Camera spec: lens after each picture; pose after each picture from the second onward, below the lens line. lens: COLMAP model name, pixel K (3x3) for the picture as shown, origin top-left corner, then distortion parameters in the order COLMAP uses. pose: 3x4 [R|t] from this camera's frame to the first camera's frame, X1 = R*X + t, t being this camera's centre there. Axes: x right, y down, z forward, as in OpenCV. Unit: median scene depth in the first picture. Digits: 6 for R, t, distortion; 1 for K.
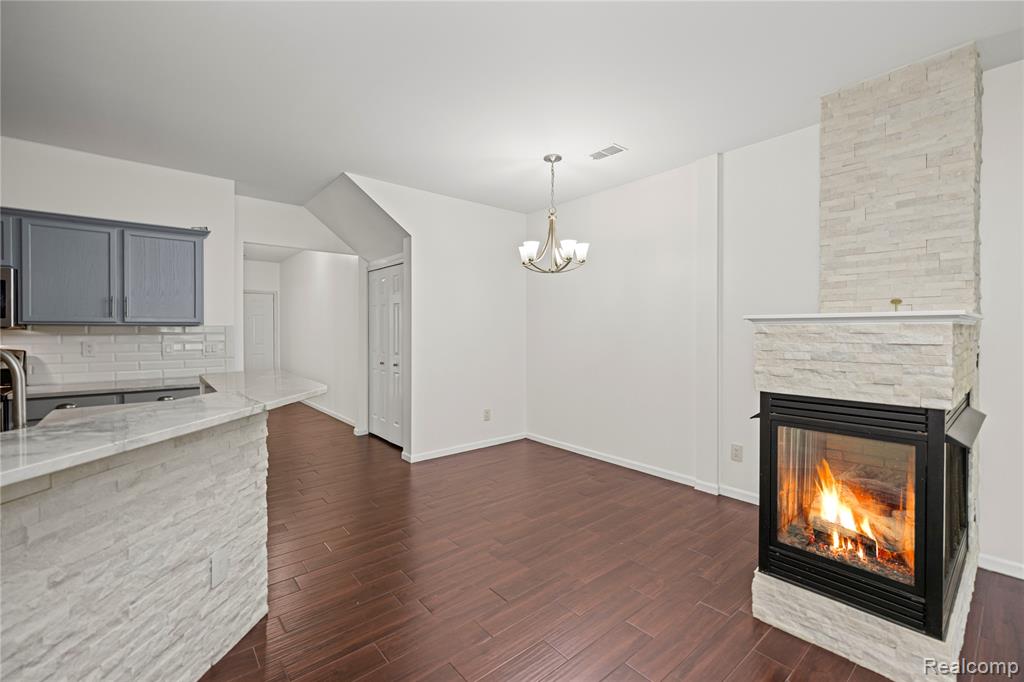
lens RADIAL K [[438.4, 0, 514.0], [0, 438.4, 329.6], [0, 0, 1]] dist [0.000976, -0.000106]
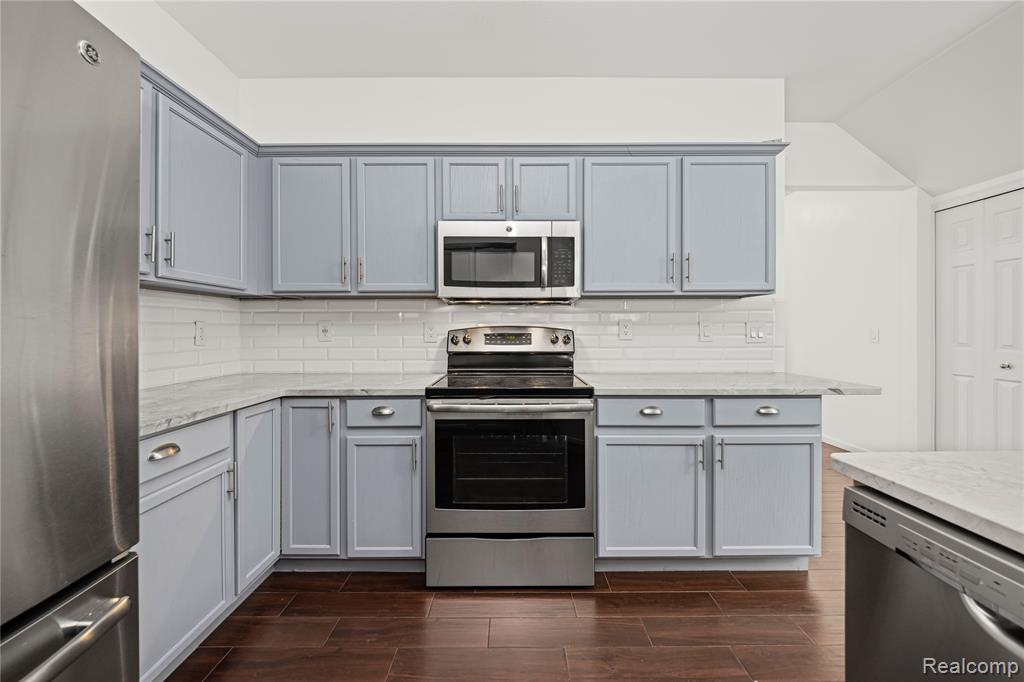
lens RADIAL K [[380.4, 0, 510.7], [0, 380.4, 327.3], [0, 0, 1]] dist [0.000331, 0.000003]
pose [[0.769128, 0.000993, -0.639094, -1.001266], [-0.000127, 0.999999, 0.001400, 0.055660], [0.639095, -0.000996, 0.769127, 0.514135]]
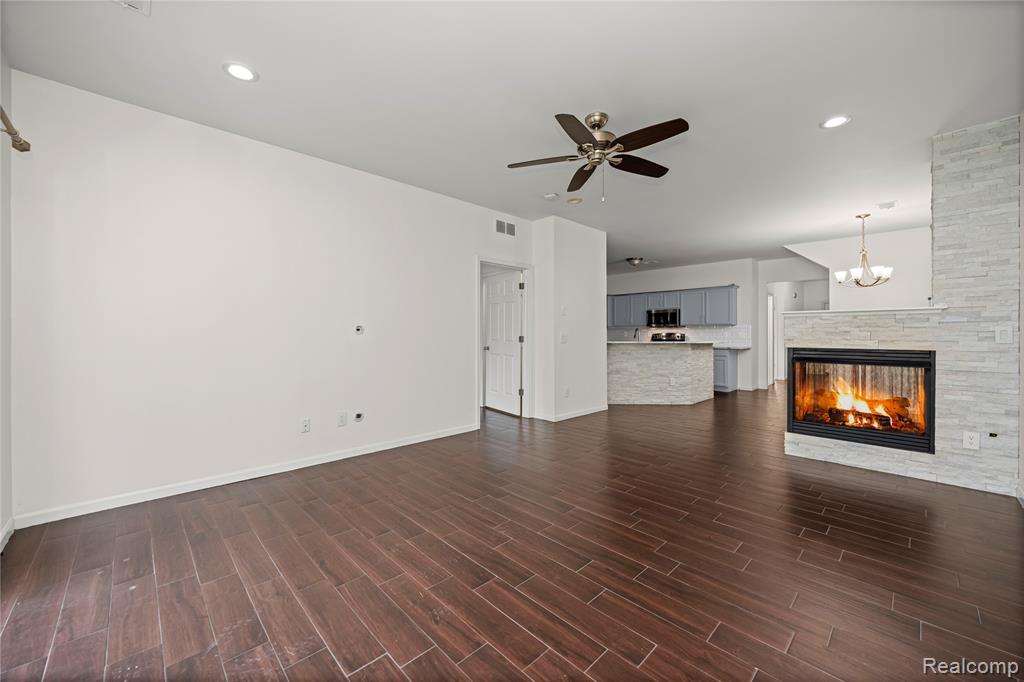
lens RADIAL K [[392.9, 0, 504.8], [0, 392.9, 331.0], [0, 0, 1]] dist [-0.000476, -0.000325]
pose [[0.059754, -0.005117, -0.998200, 2.147448], [-0.007053, 0.999960, -0.005548, 0.069765], [0.998188, 0.007372, 0.059715, -0.591287]]
